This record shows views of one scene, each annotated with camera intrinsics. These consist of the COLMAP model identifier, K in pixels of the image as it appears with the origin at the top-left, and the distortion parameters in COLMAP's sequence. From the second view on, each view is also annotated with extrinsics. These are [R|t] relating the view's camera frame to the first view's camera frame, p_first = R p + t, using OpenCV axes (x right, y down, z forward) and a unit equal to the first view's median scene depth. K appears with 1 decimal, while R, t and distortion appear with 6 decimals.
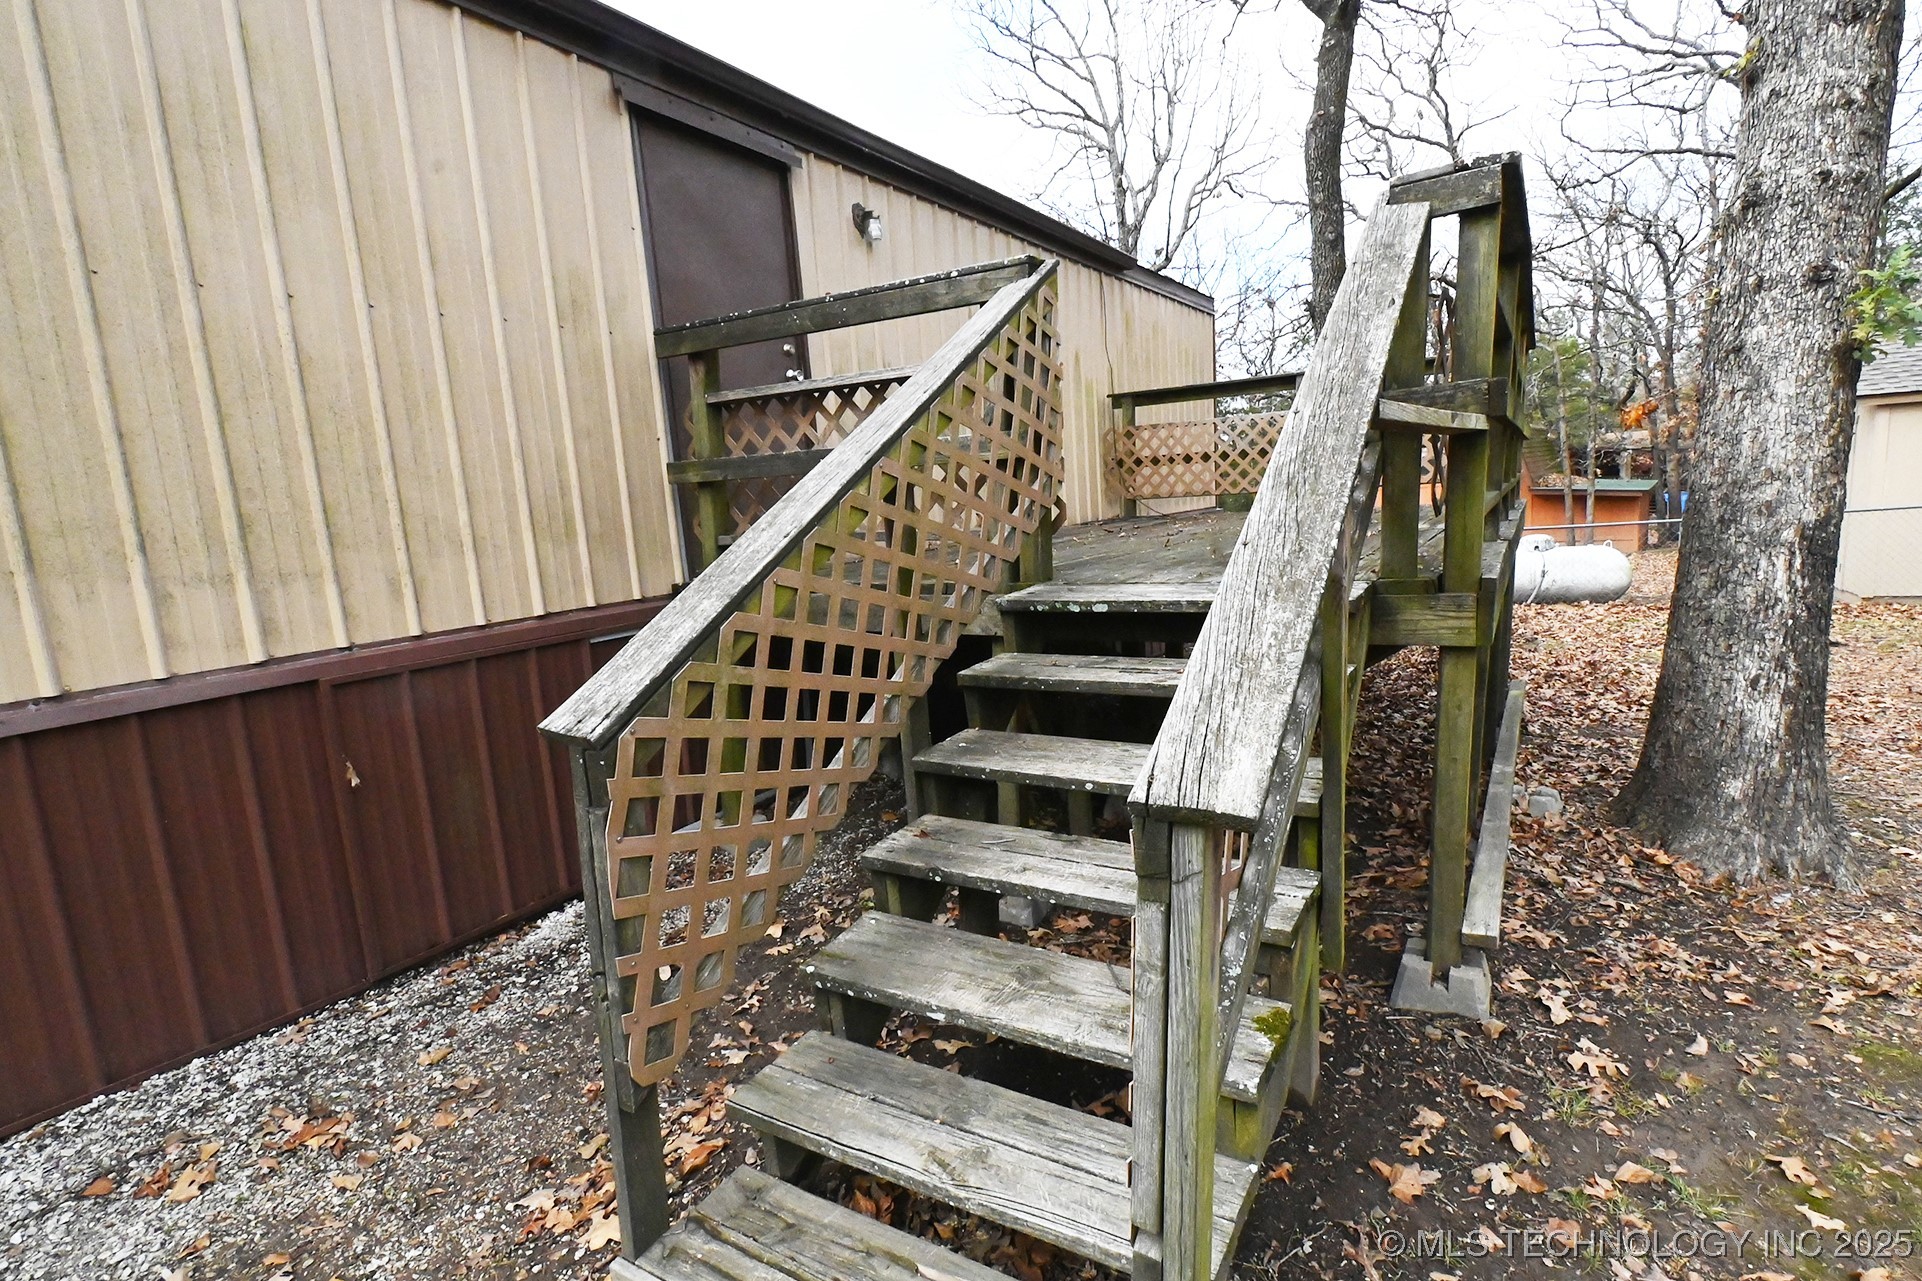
lens RADIAL K [[950.7, 0, 985.6], [0, 950.7, 644.4], [0, 0, 1]] dist [0.009795, -0.001345]
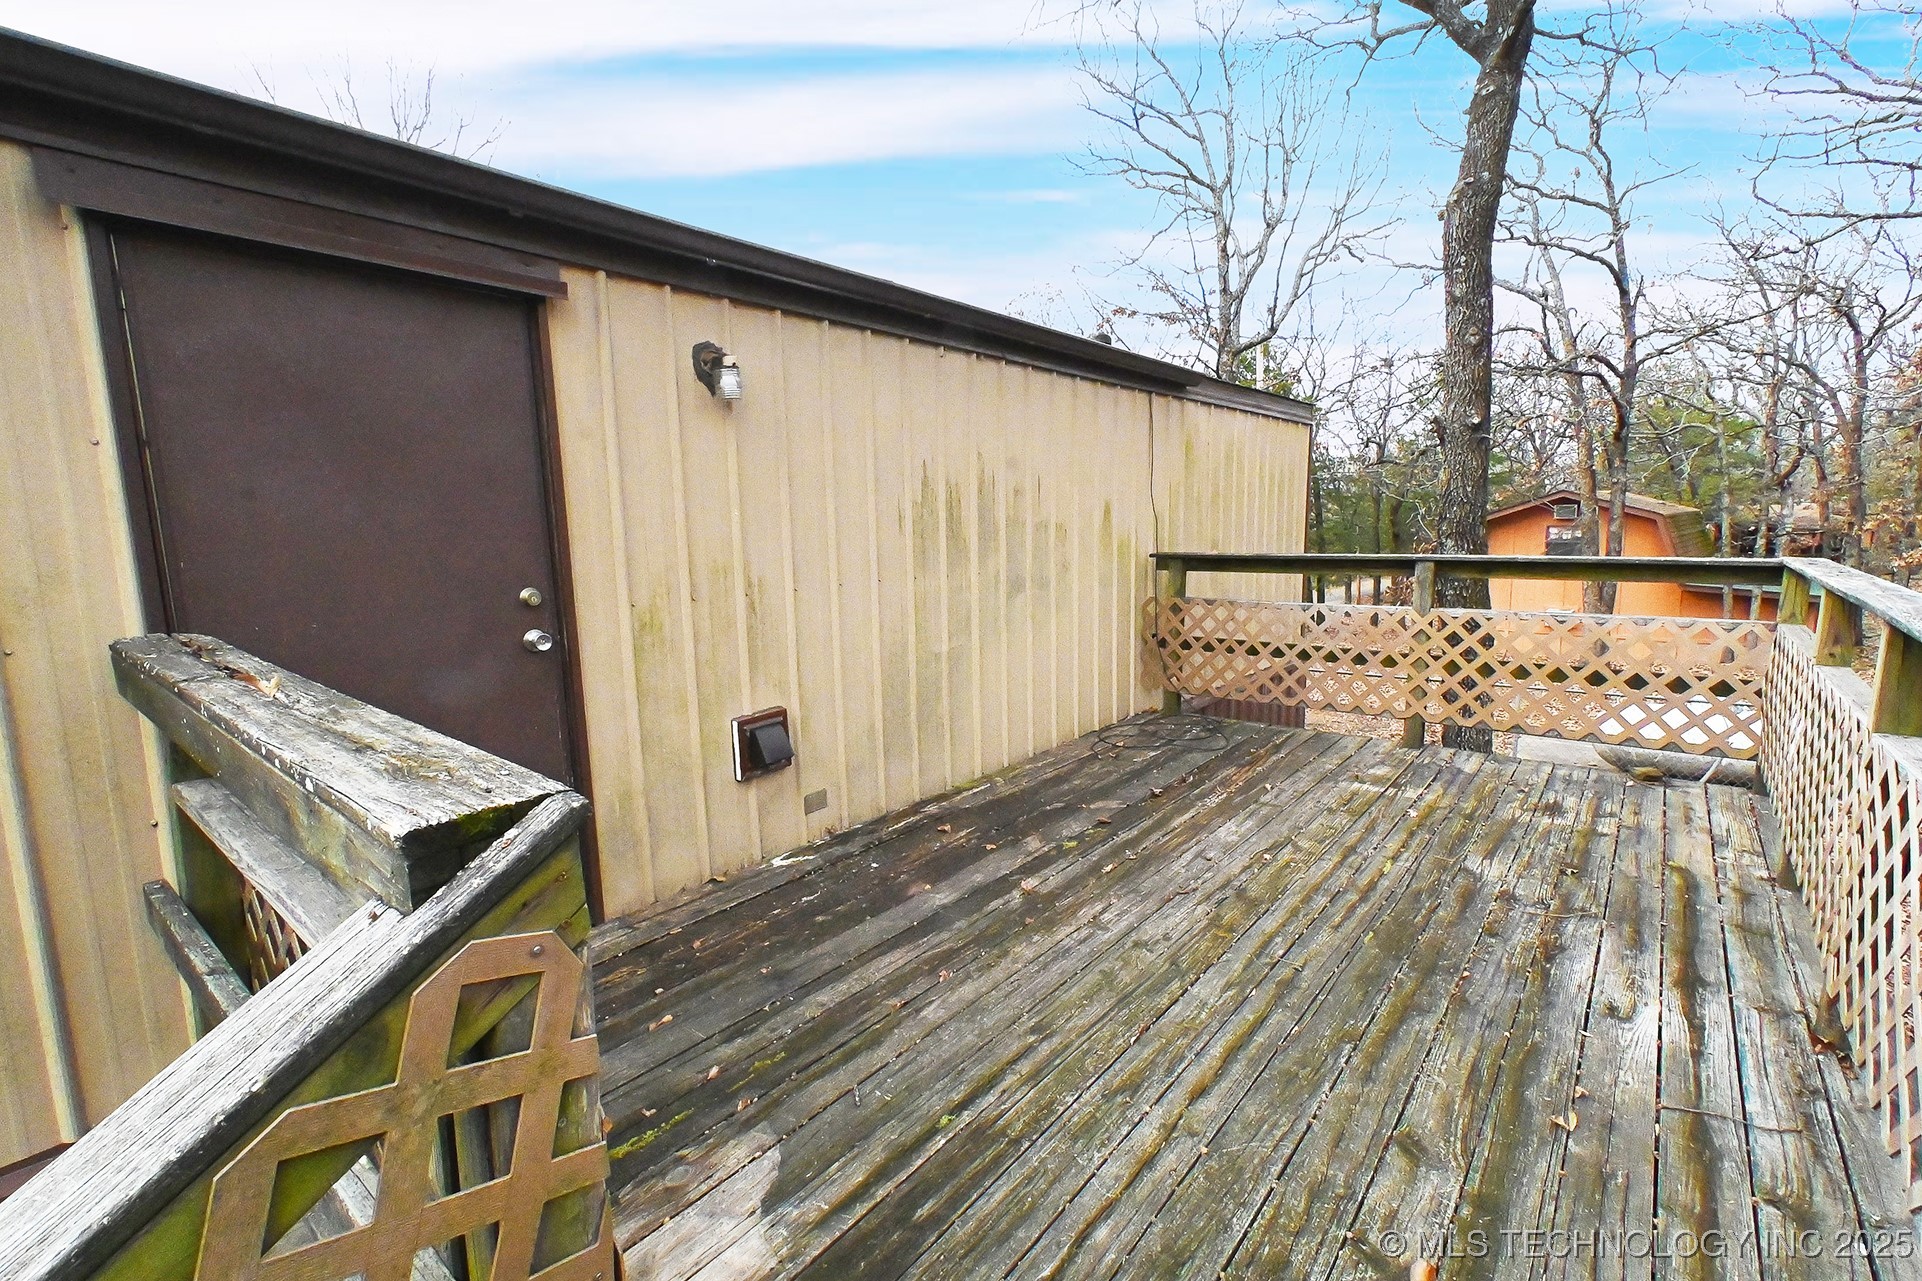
lens RADIAL K [[880.8, 0, 976.2], [0, 880.8, 638.4], [0, 0, 1]] dist [0.012467, -0.005074]
pose [[0.989558, 0.063732, -0.129278, 0.038132], [-0.066179, 0.997699, -0.014715, -0.077741], [0.128043, 0.023117, 0.991499, 0.128212]]
